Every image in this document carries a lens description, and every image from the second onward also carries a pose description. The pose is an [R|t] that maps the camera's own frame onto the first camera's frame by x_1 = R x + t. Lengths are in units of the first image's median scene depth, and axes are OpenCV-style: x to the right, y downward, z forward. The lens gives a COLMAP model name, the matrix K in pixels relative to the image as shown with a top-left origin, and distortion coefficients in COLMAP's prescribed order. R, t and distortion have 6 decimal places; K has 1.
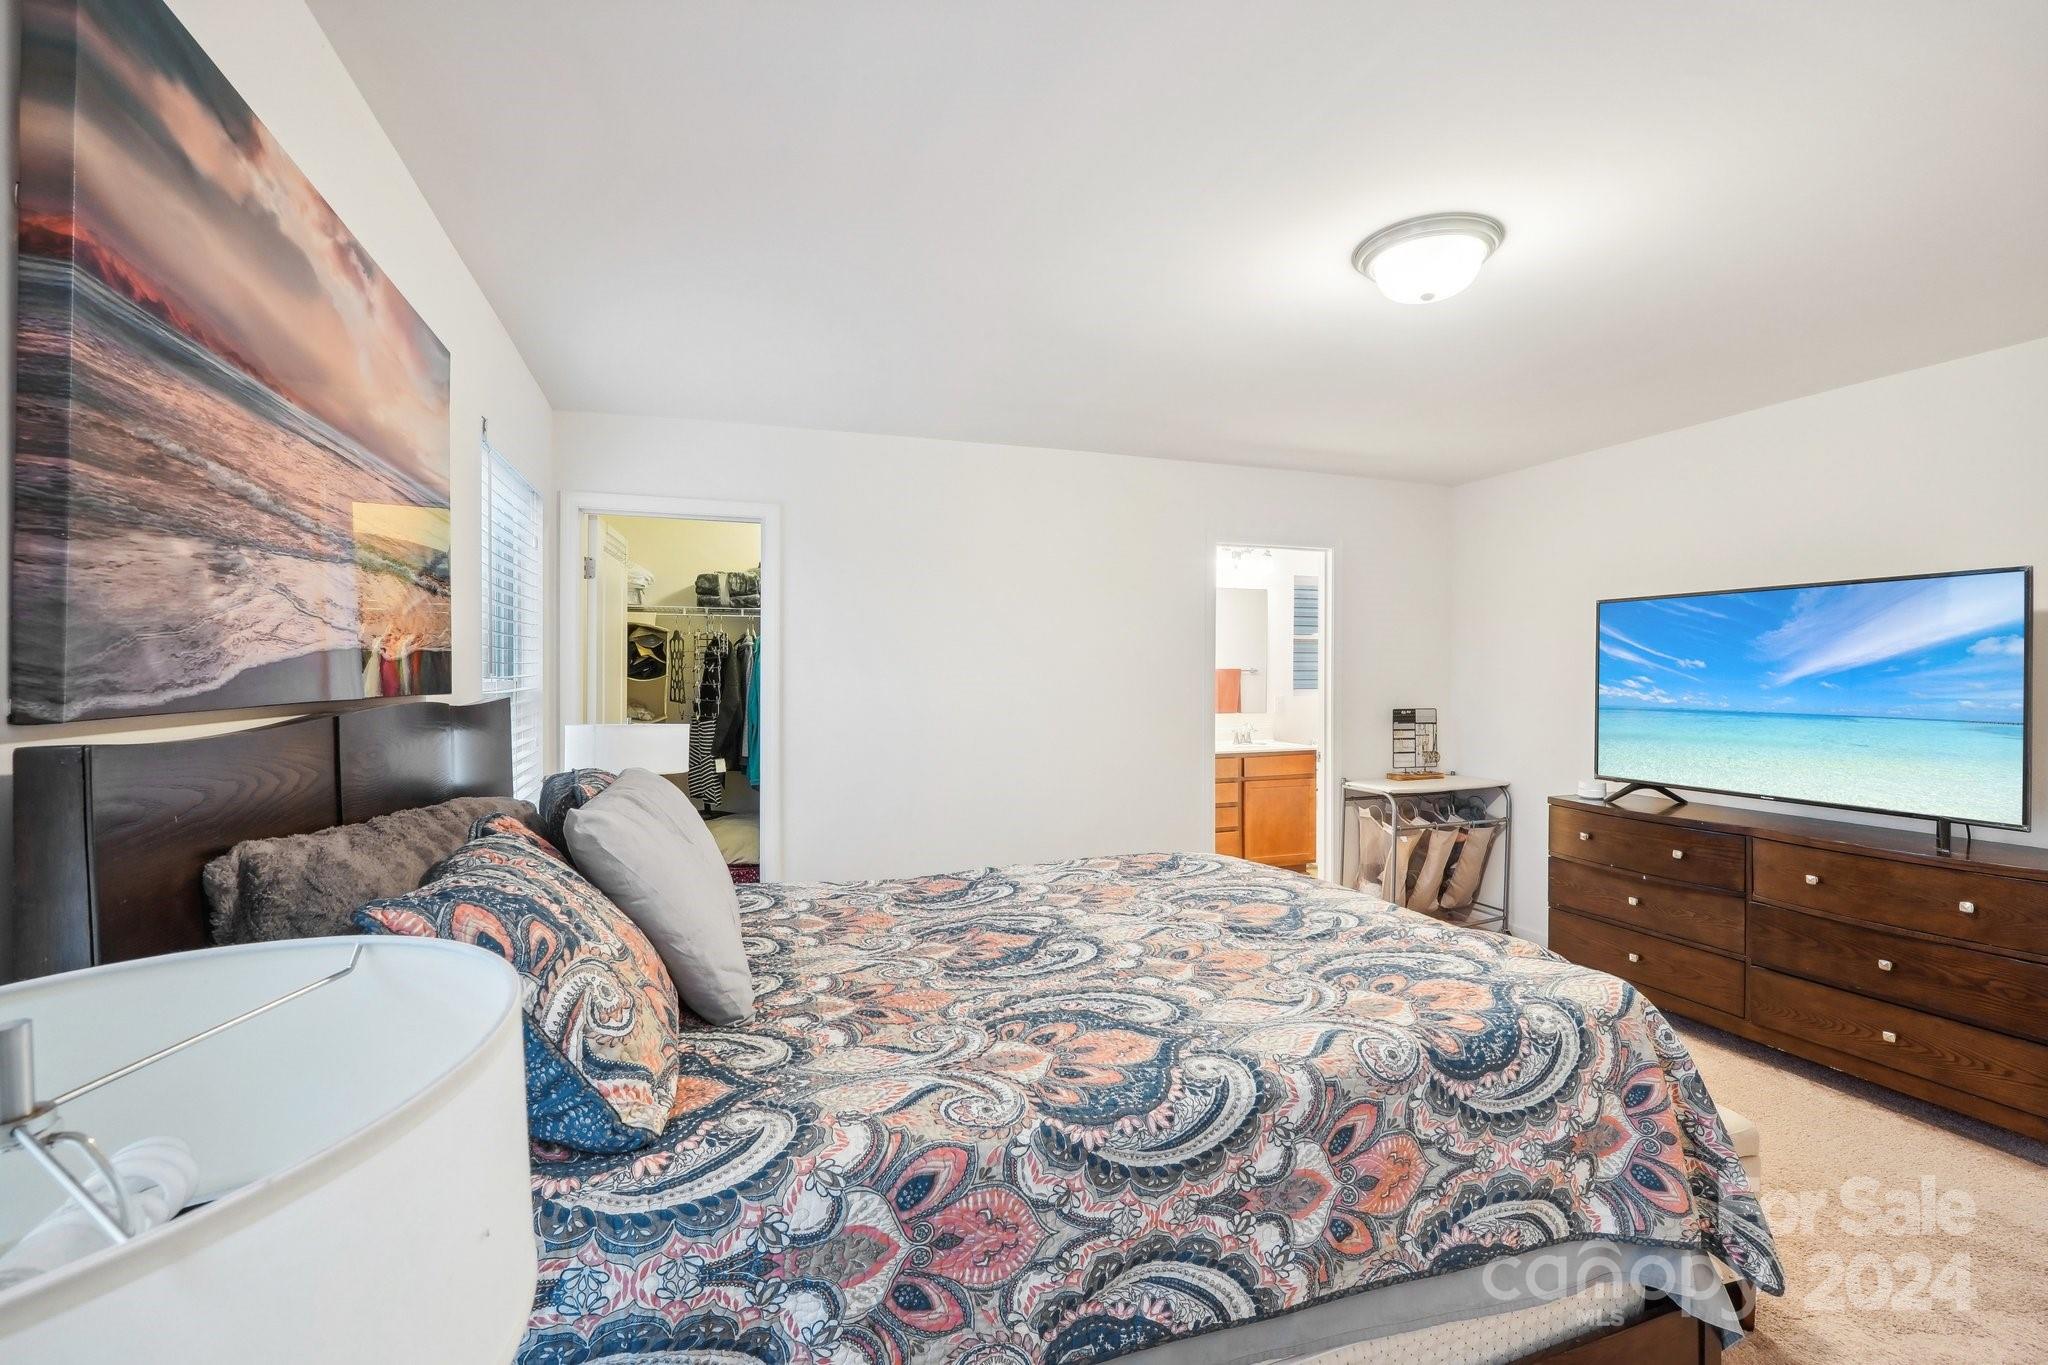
lens RADIAL K [[884.7, 0, 1014.9], [0, 884.7, 670.5], [0, 0, 1]] dist [-0.000677, 0.006488]
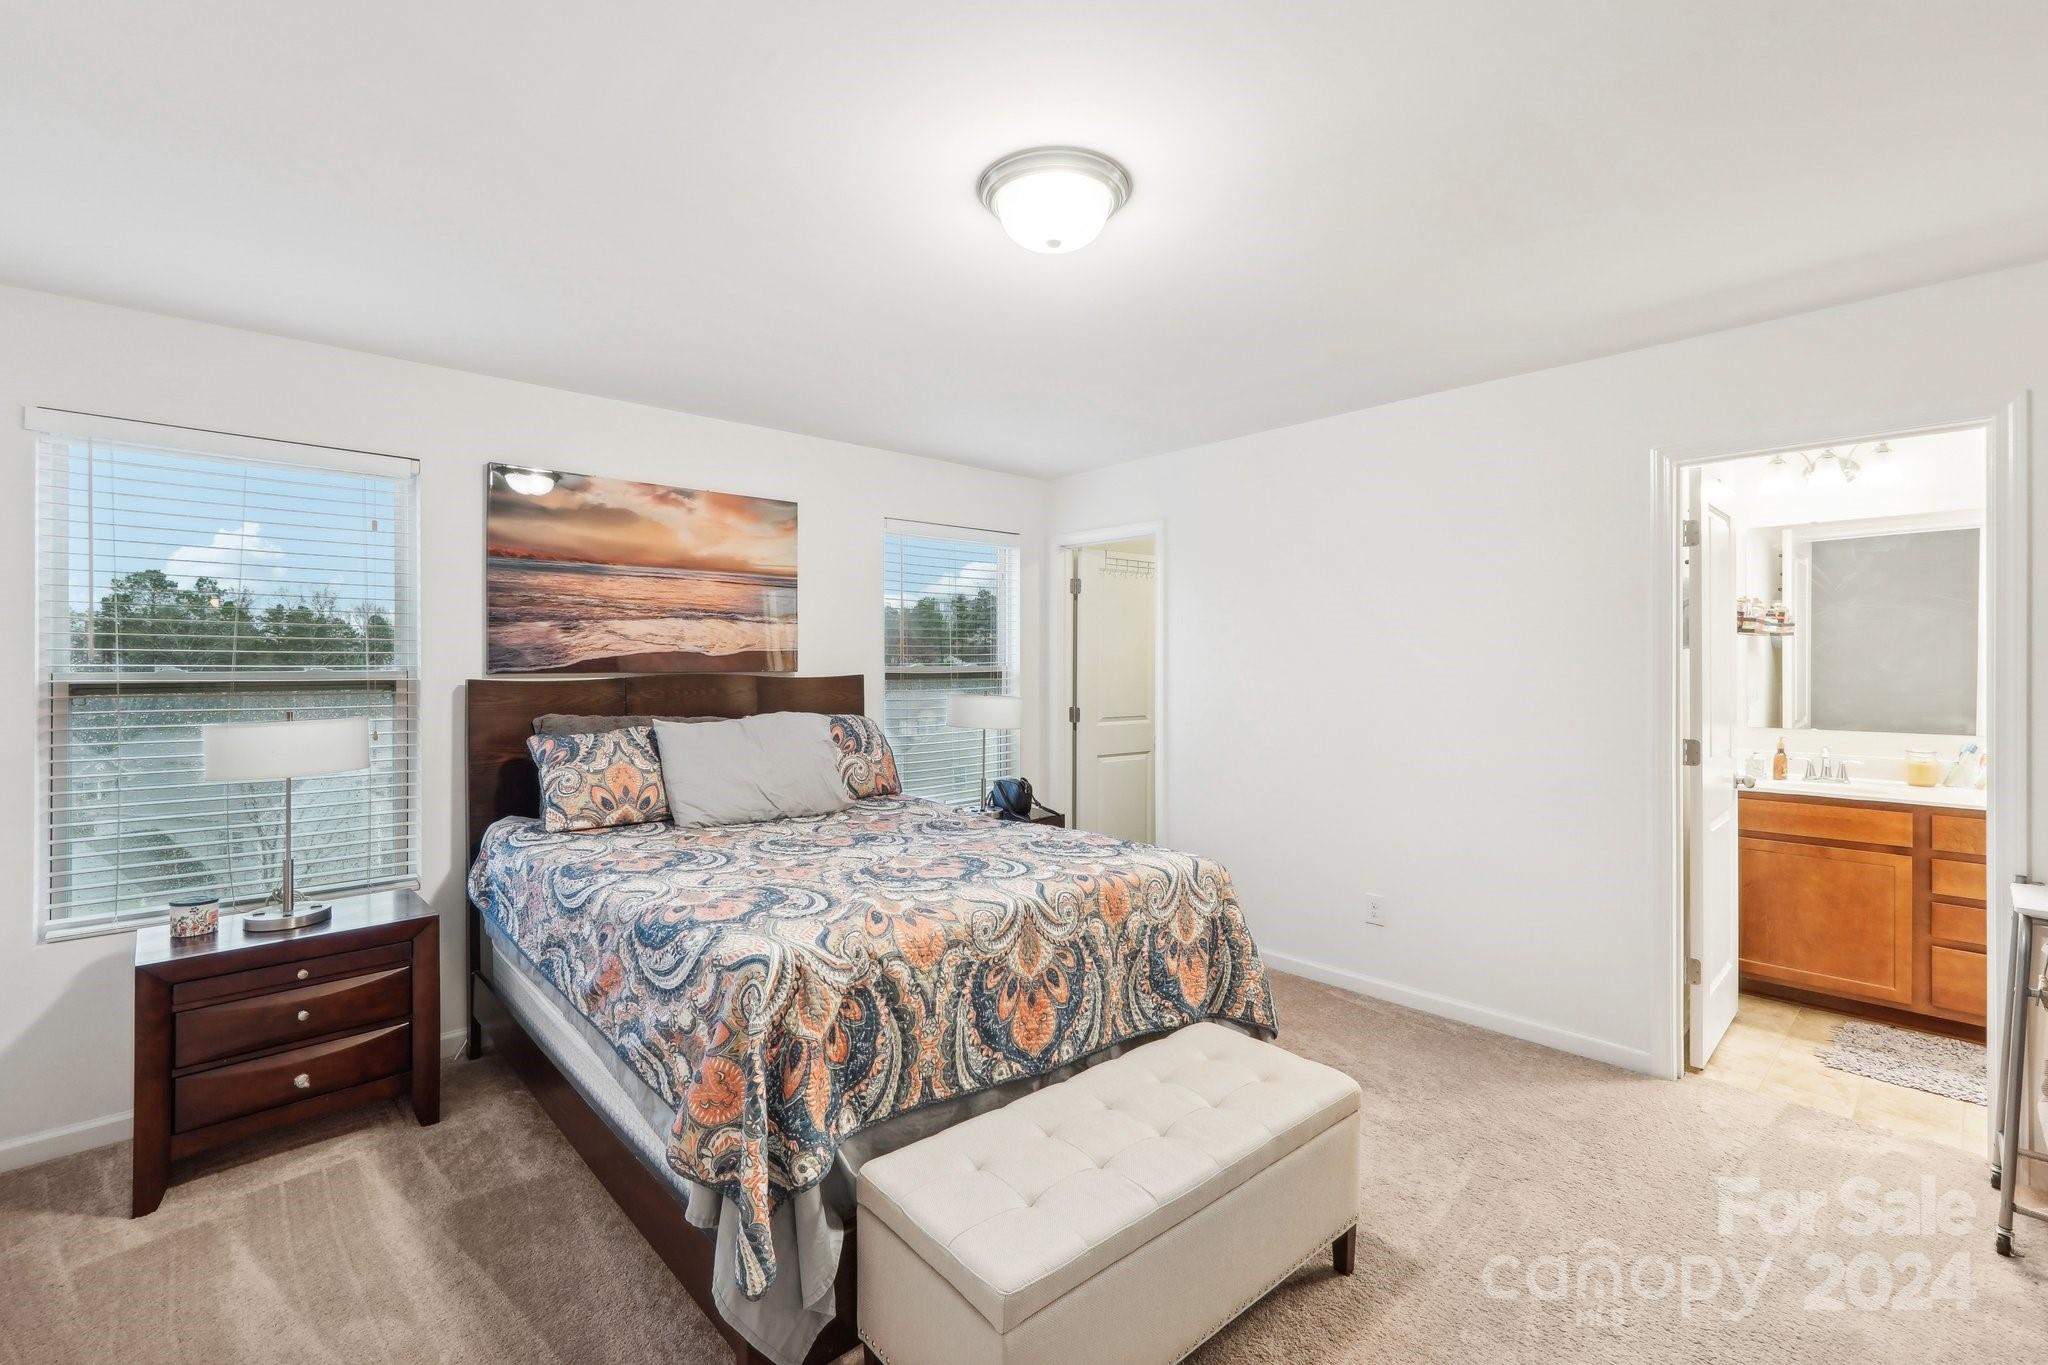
lens RADIAL K [[884.7, 0, 1014.9], [0, 884.7, 670.5], [0, 0, 1]] dist [-0.000677, 0.006488]
pose [[0.378134, 0.013745, -0.925649, 2.625849], [-0.001662, 0.999898, 0.014168, -0.012175], [0.925749, -0.003819, 0.378118, 1.285822]]
